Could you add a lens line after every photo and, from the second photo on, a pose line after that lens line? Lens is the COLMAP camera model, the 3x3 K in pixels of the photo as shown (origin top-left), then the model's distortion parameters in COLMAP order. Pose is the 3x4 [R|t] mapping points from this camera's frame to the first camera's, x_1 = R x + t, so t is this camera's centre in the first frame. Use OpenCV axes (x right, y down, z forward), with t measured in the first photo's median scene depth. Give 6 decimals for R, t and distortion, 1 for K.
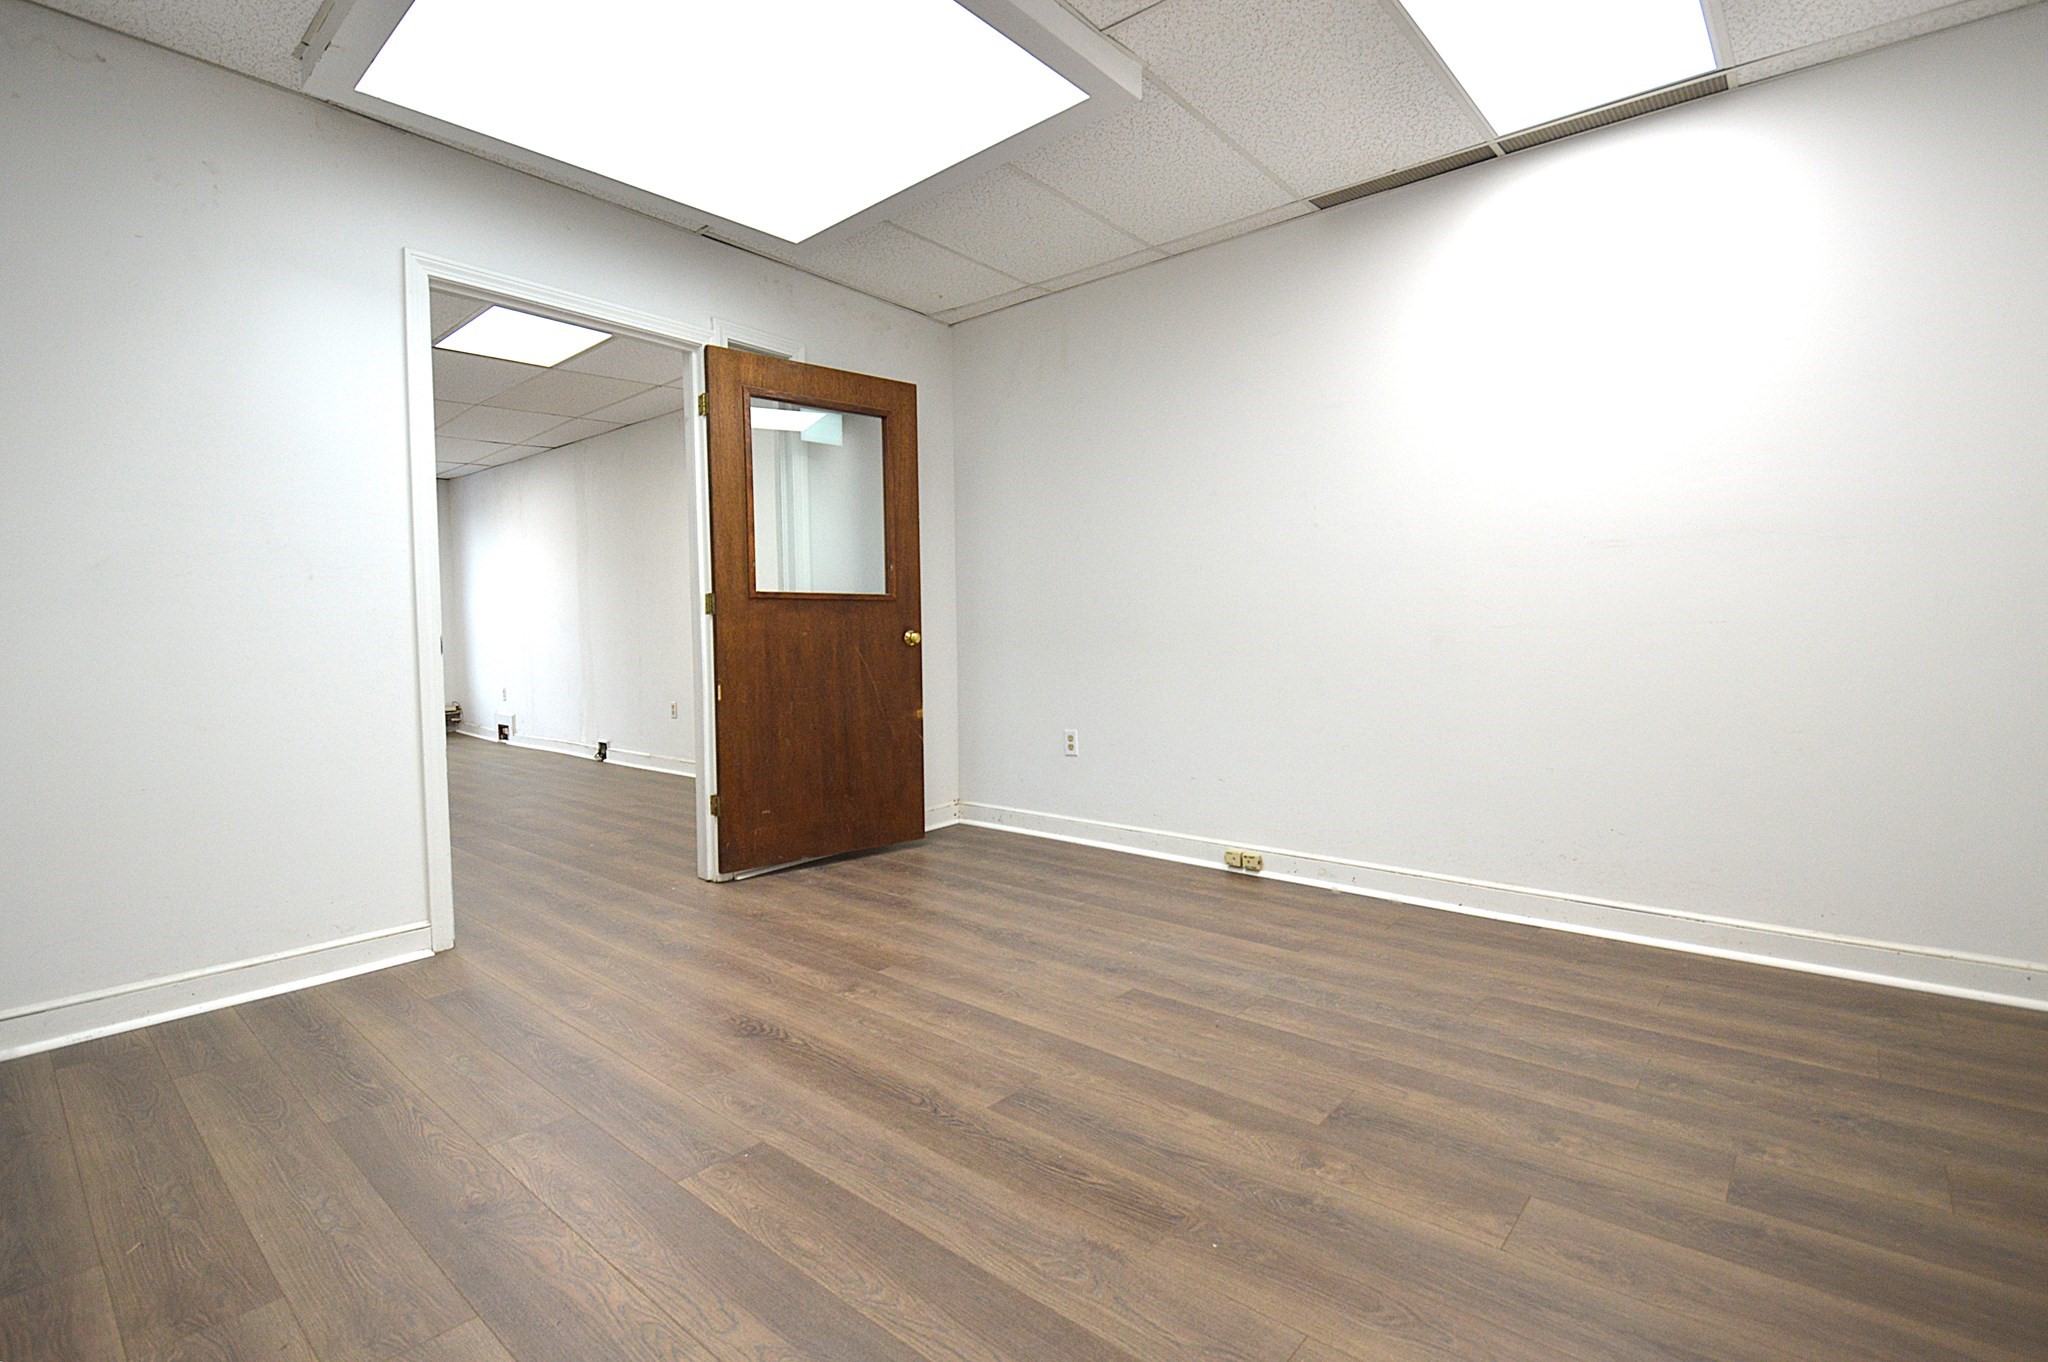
lens RADIAL K [[932.4, 0, 1040.4], [0, 932.4, 673.5], [0, 0, 1]] dist [0.021574, -0.029000]
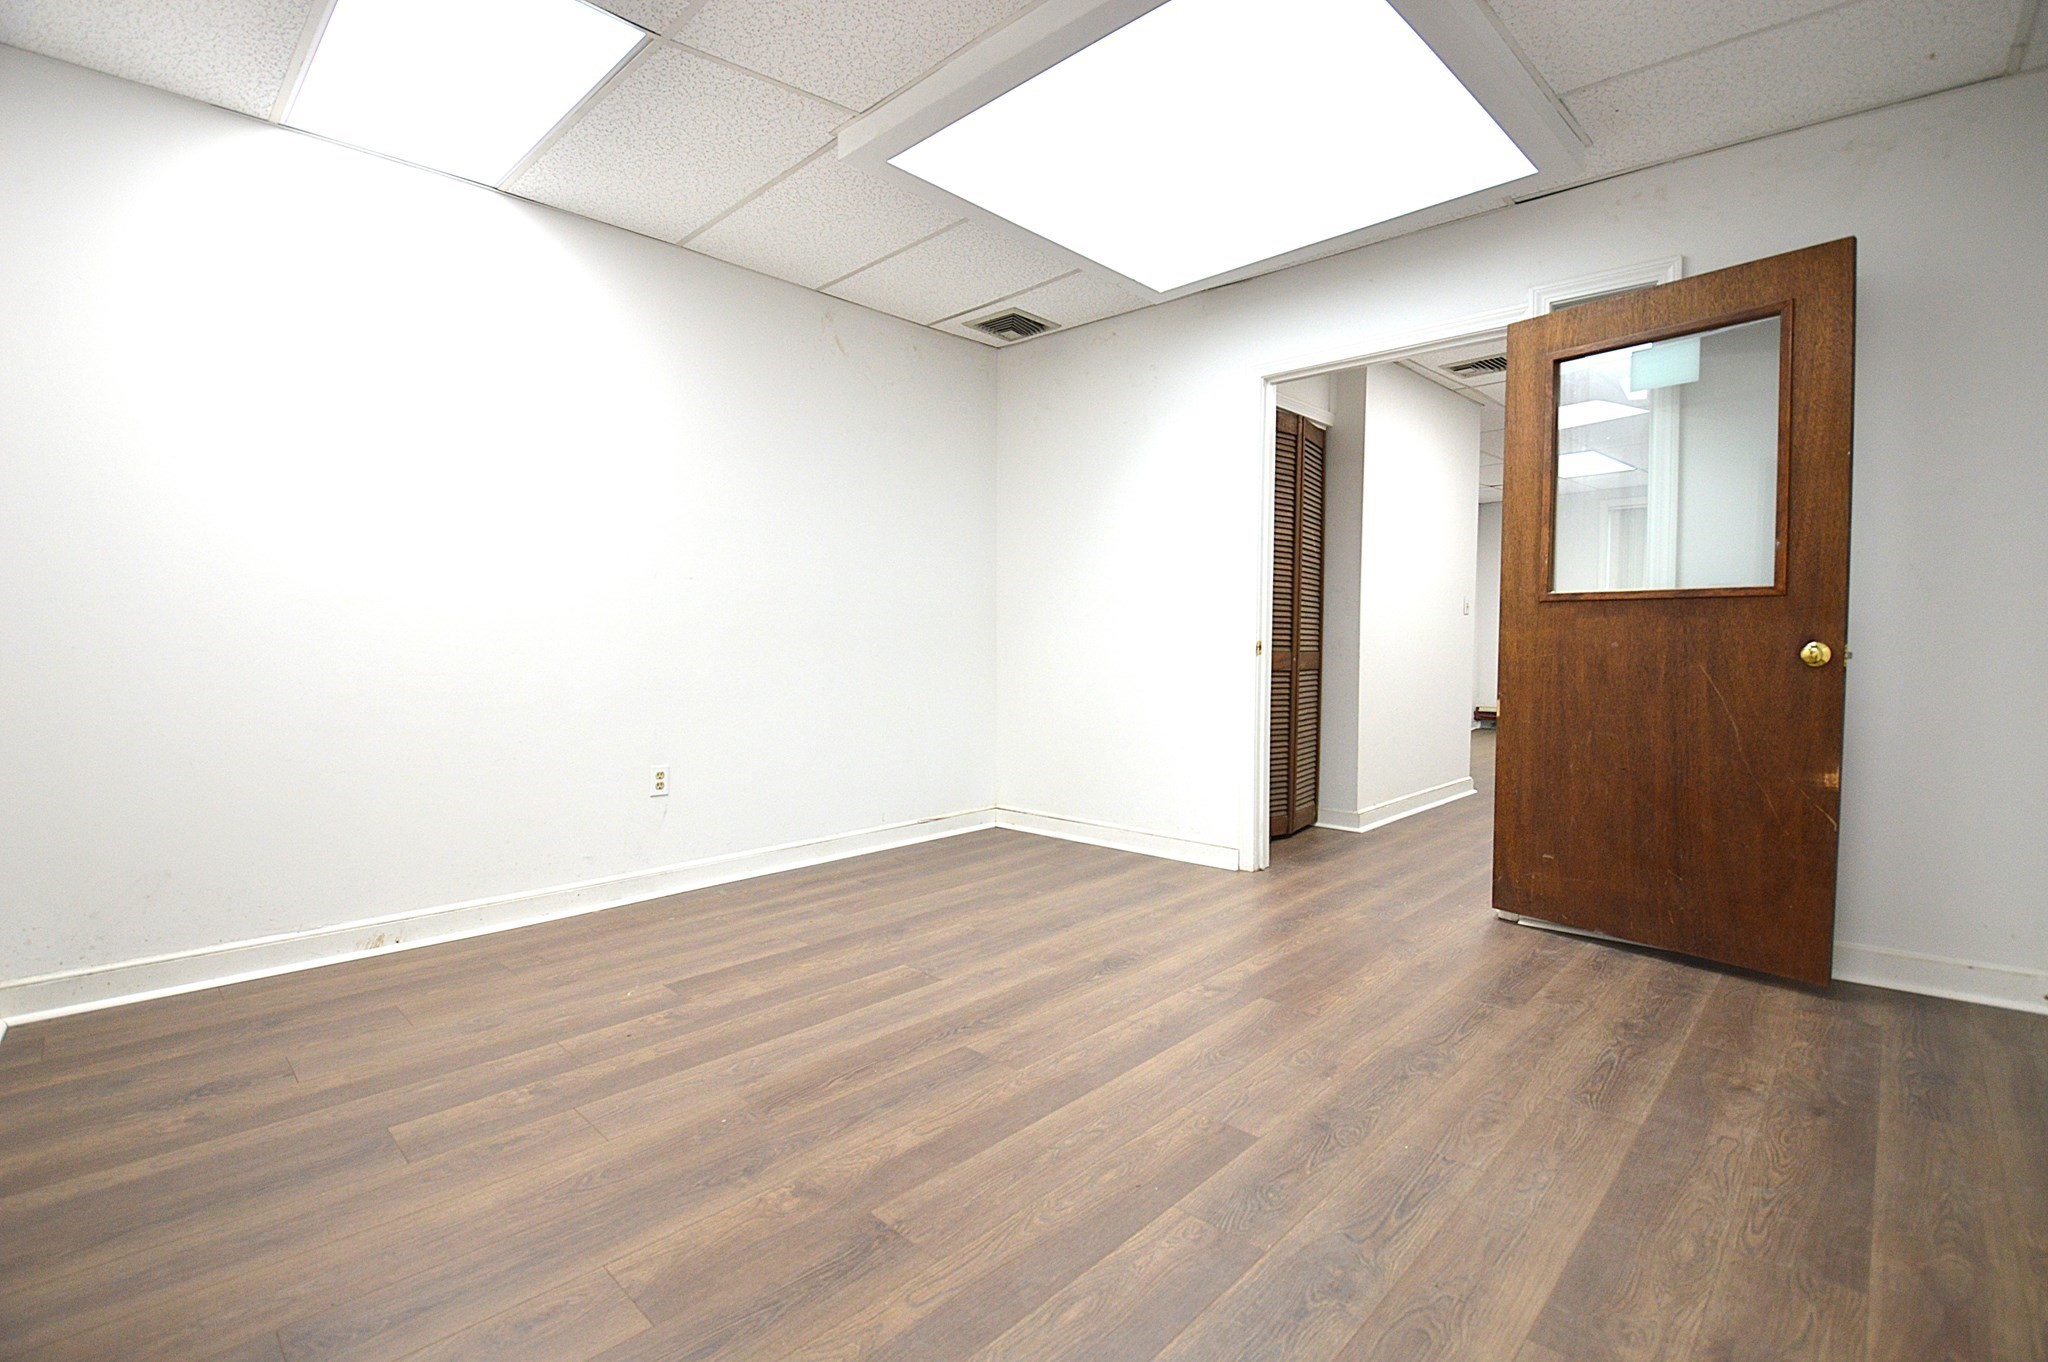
lens RADIAL K [[932.4, 0, 1040.4], [0, 932.4, 673.5], [0, 0, 1]] dist [0.021574, -0.029000]
pose [[-0.059002, 0.046576, -0.997171, 0.623797], [-0.046917, 0.997678, 0.049376, -0.039413], [0.997155, 0.049697, -0.056680, 0.648393]]
